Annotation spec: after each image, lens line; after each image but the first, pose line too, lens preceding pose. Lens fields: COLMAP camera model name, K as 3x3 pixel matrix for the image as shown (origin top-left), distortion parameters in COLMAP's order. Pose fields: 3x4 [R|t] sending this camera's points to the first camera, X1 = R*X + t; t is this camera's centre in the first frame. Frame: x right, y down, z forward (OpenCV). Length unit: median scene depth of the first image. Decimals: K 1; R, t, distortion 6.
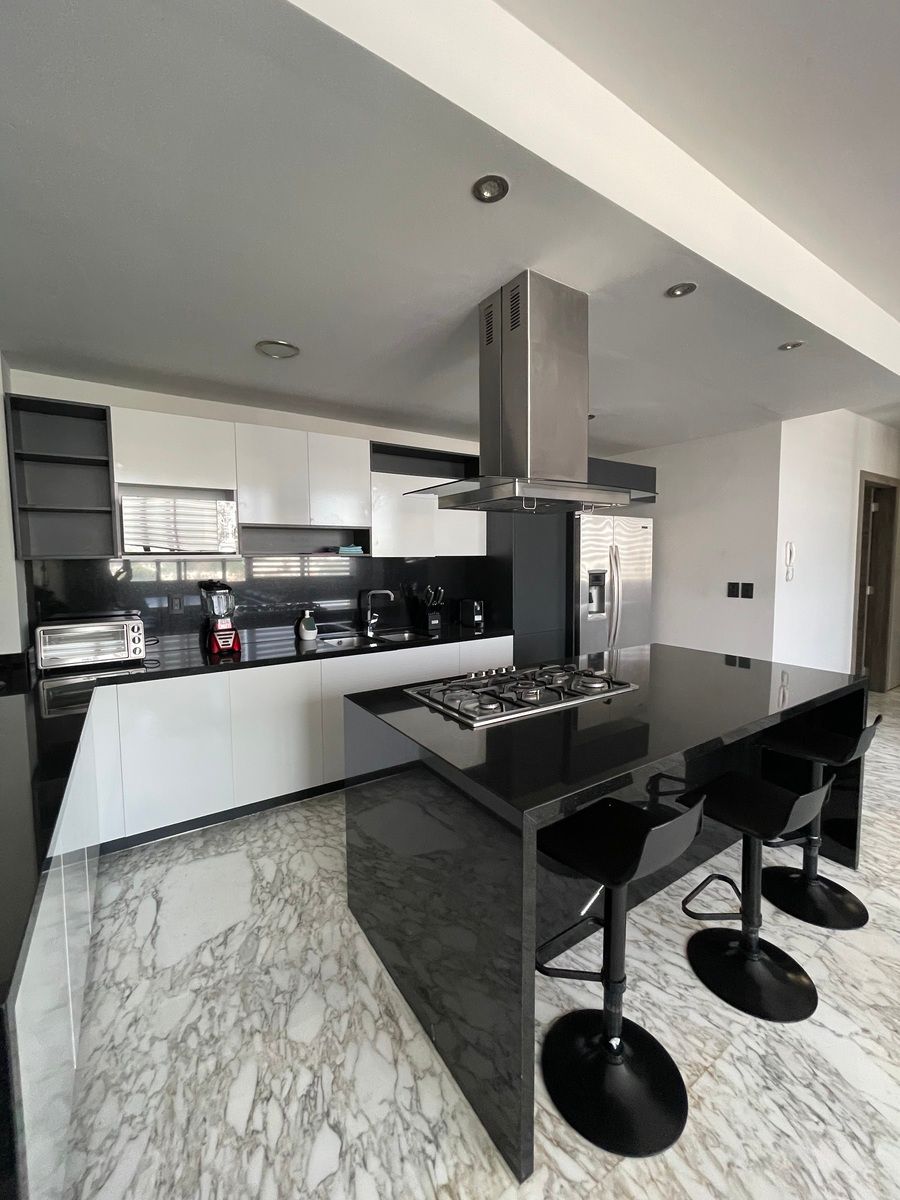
lens RADIAL K [[487.5, 0, 450.7], [0, 487.5, 595.8], [0, 0, 1]] dist [0.001150, 0.000307]
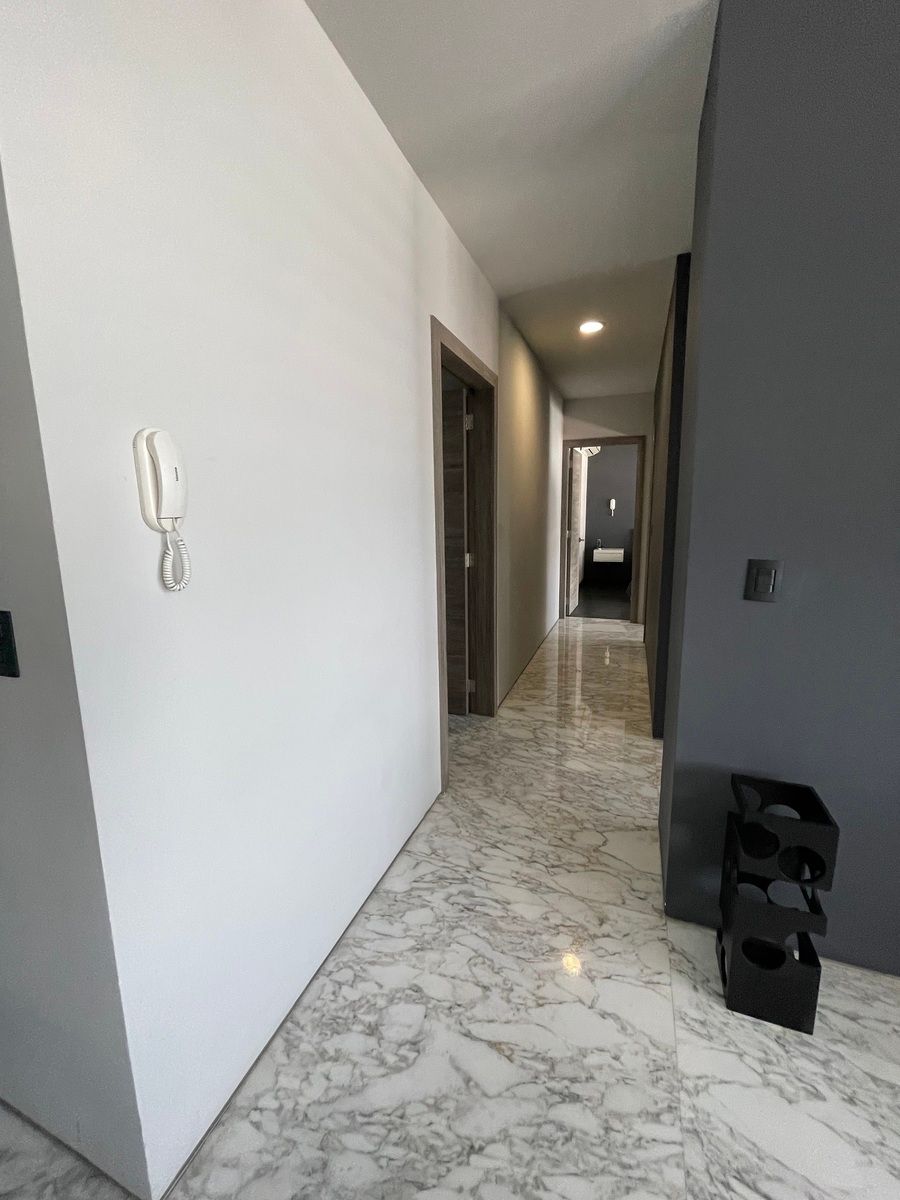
lens RADIAL K [[487.5, 0, 448.2], [0, 487.5, 597.6], [0, 0, 1]] dist [0.001150, 0.000307]
pose [[0.809459, -0.108755, 0.577017, 0.480861], [0.054348, 0.992356, 0.110796, -0.034577], [-0.584656, -0.058326, 0.809182, 0.517945]]
